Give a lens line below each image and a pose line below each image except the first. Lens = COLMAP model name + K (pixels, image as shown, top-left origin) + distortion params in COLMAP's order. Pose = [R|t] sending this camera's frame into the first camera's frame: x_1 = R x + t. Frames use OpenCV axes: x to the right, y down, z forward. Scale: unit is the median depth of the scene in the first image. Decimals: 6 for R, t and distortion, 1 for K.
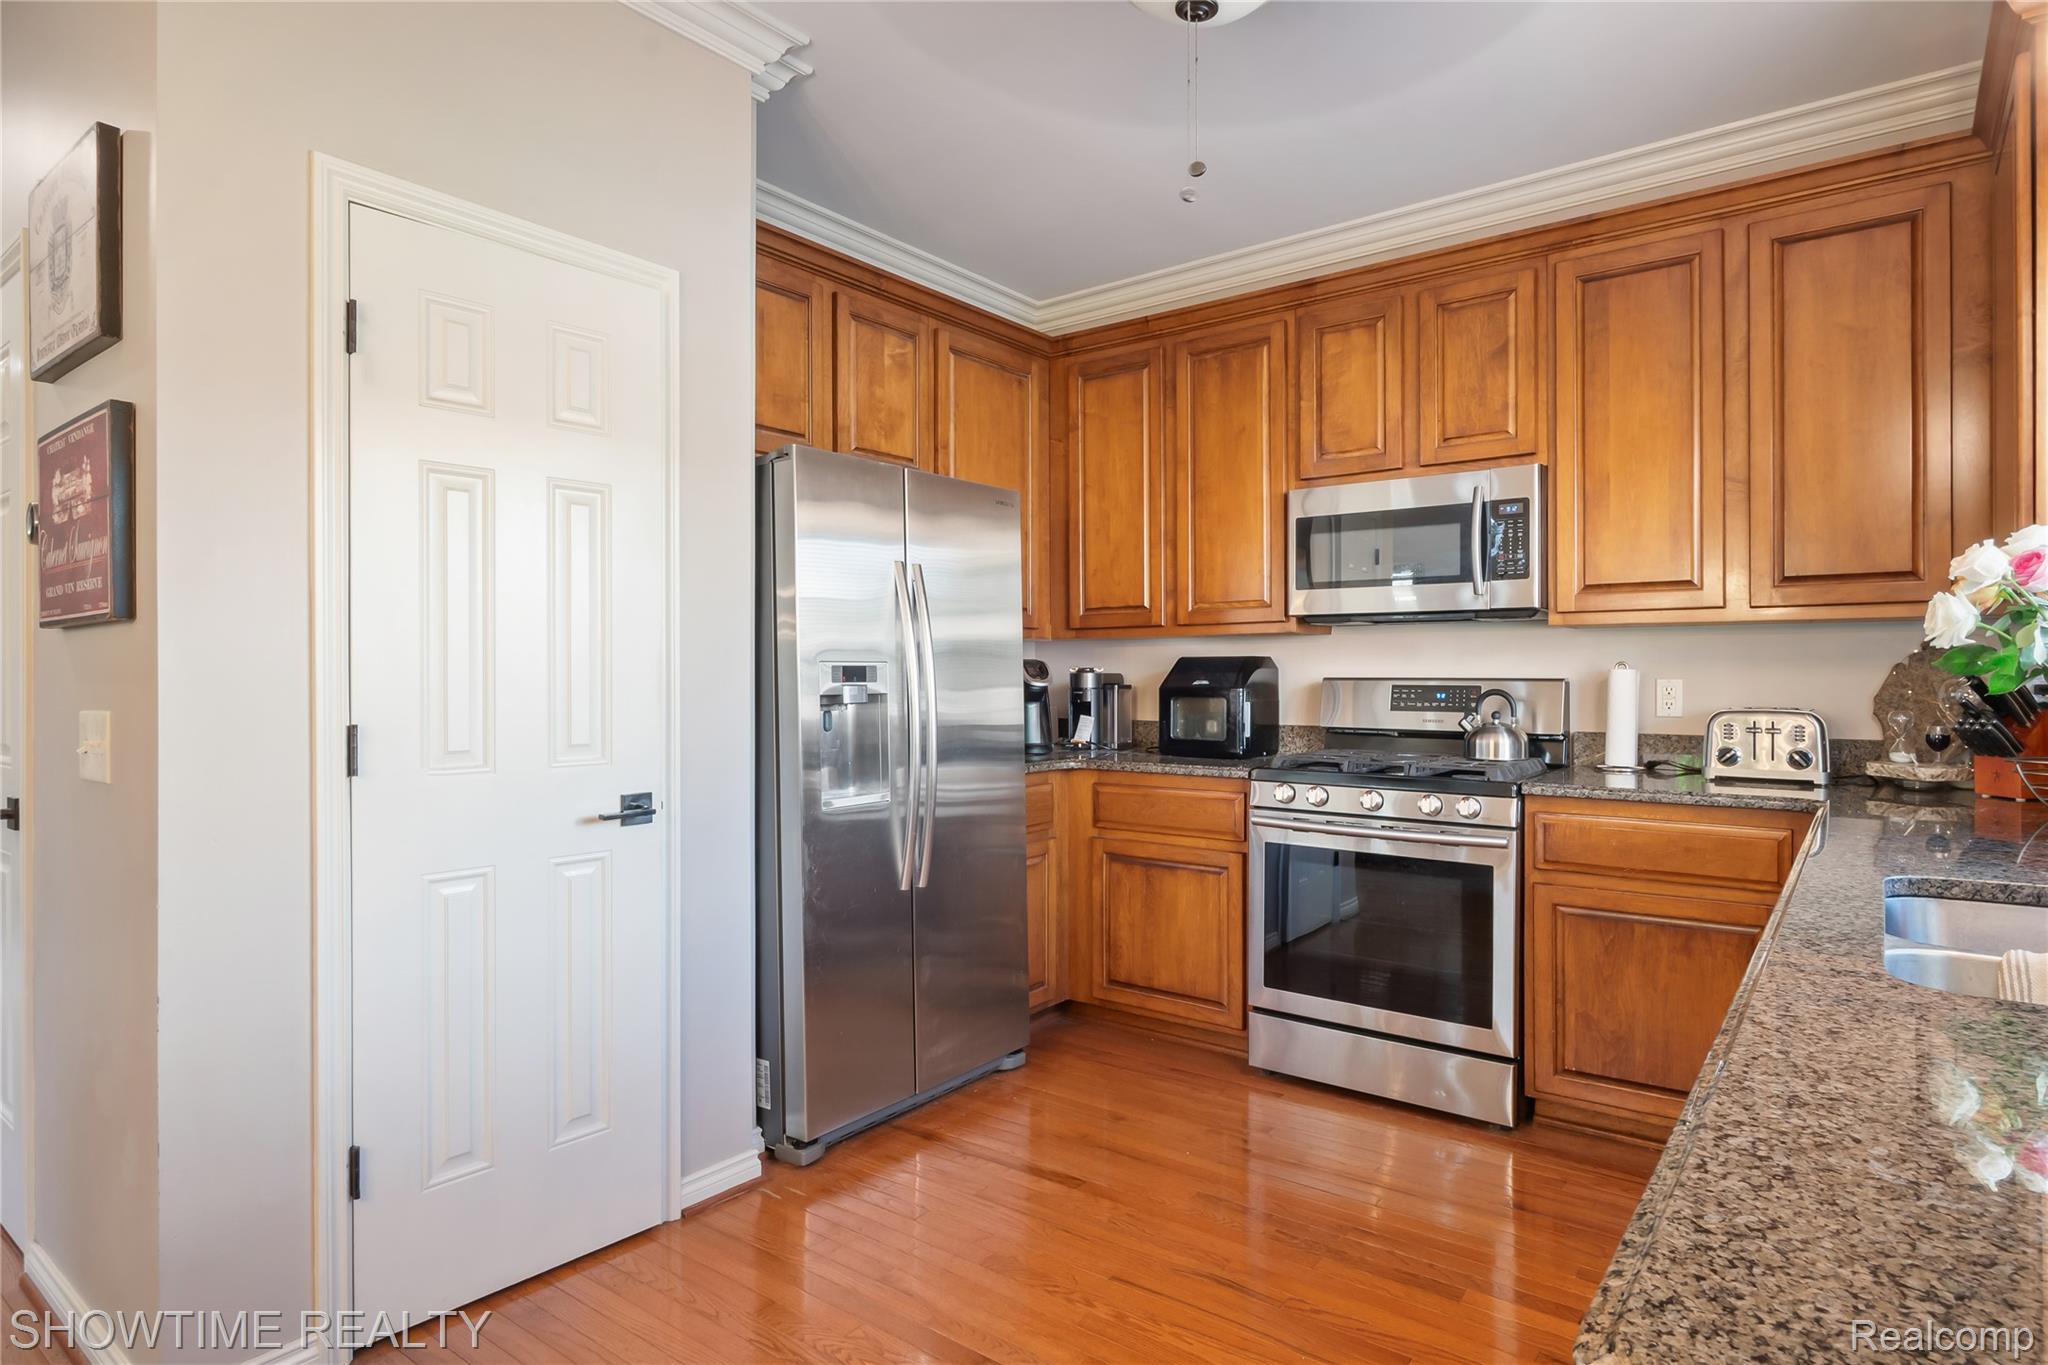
lens RADIAL K [[1122.2, 0, 1013.9], [0, 1122.2, 673.1], [0, 0, 1]] dist [0.000124, -0.005053]
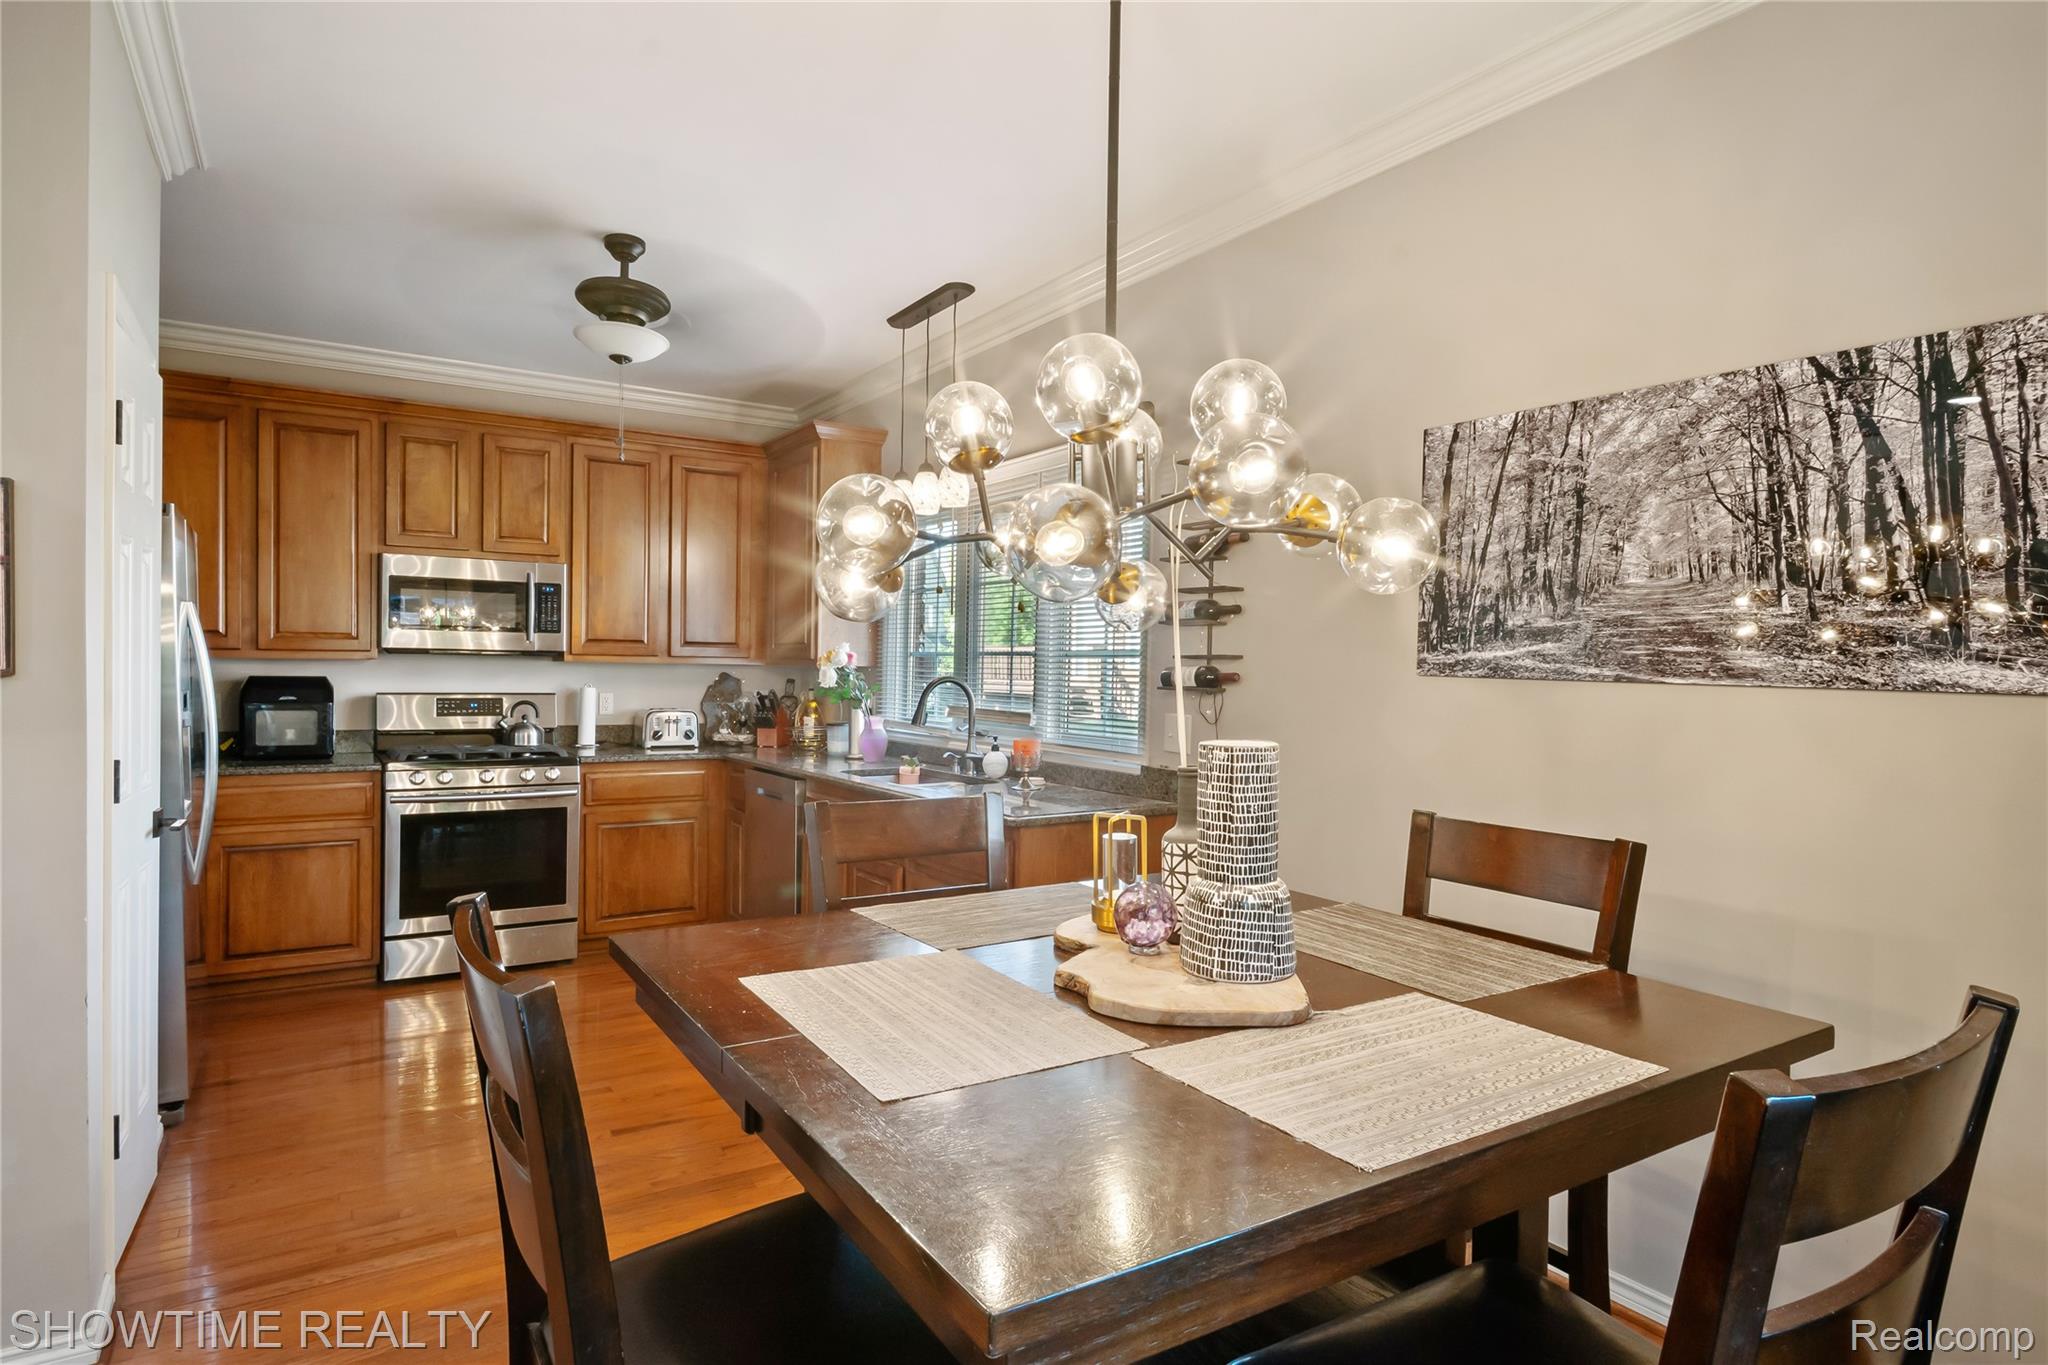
lens RADIAL K [[1122.2, 0, 1026.8], [0, 1122.2, 682.0], [0, 0, 1]] dist [0.000124, -0.005053]
pose [[0.328133, -0.003452, 0.944625, -0.825634], [-0.012171, 0.999895, 0.007882, -0.032614], [-0.944553, -0.014083, 0.328057, -0.174283]]
